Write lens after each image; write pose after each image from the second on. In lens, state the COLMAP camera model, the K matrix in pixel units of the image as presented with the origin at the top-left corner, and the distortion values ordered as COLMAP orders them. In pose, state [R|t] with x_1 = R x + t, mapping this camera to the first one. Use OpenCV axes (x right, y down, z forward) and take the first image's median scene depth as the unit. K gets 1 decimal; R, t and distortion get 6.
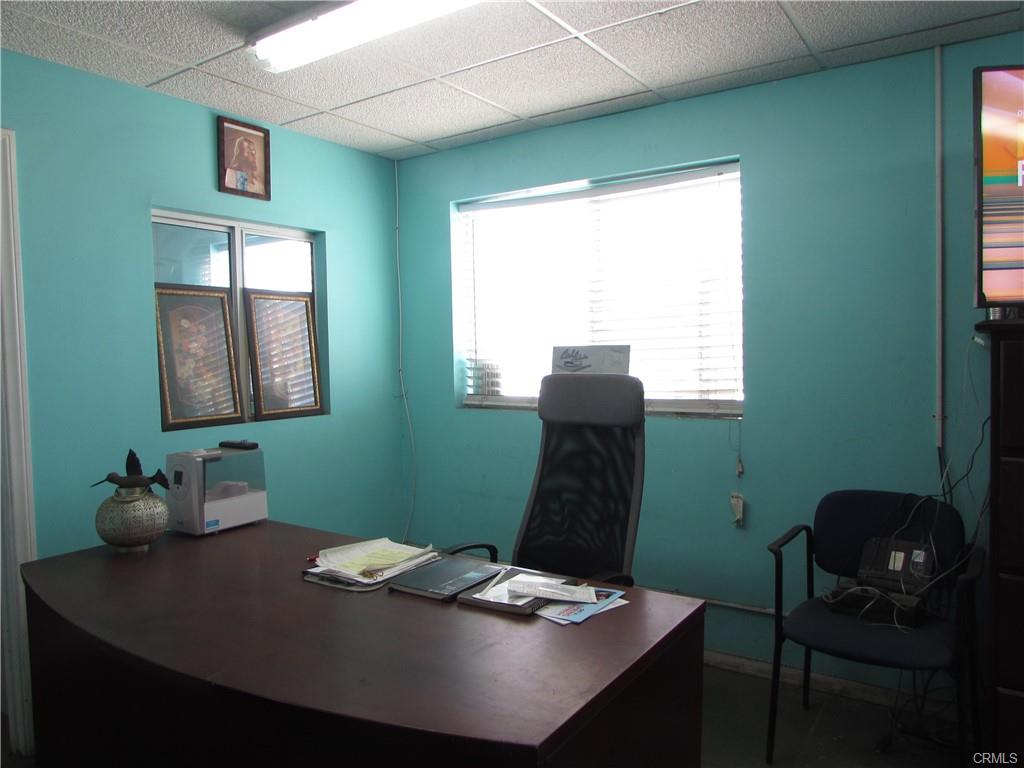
lens RADIAL K [[724.8, 0, 512.9], [0, 724.8, 384.1], [0, 0, 1]] dist [-0.033216, 0.013781]
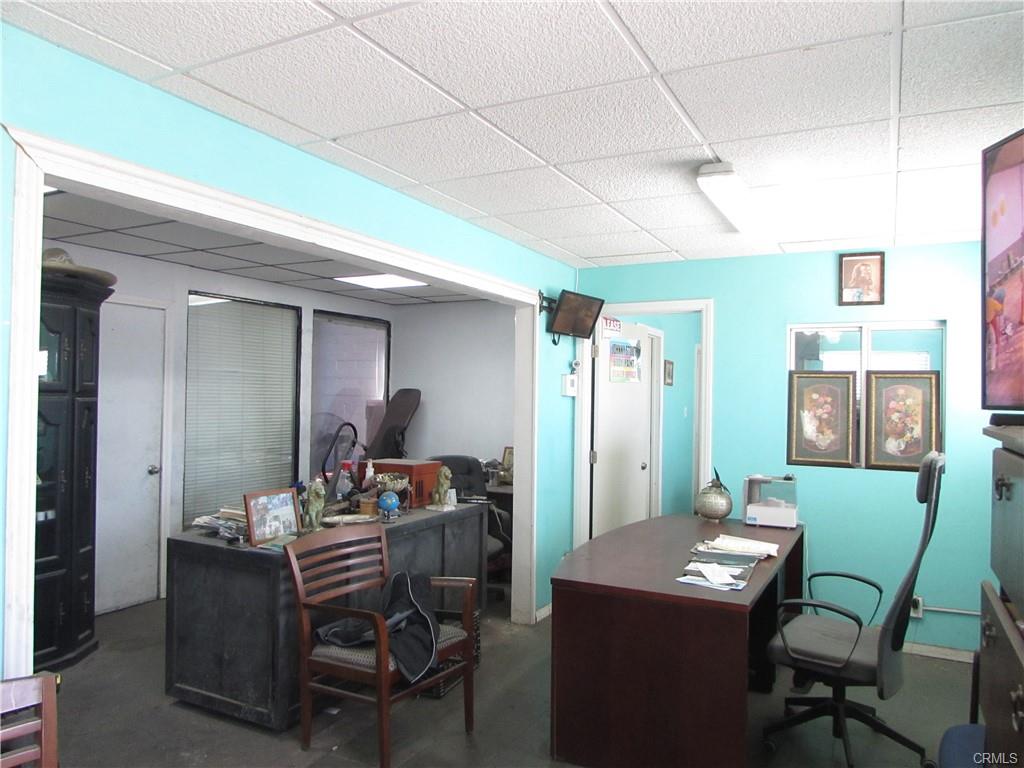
lens RADIAL K [[724.8, 0, 513.6], [0, 724.8, 385.2], [0, 0, 1]] dist [-0.033216, 0.013781]
pose [[0.110332, 0.009543, -0.993849, 0.954343], [-0.074703, 0.997205, 0.001282, -0.060827], [0.991083, 0.074103, 0.110736, 0.201083]]
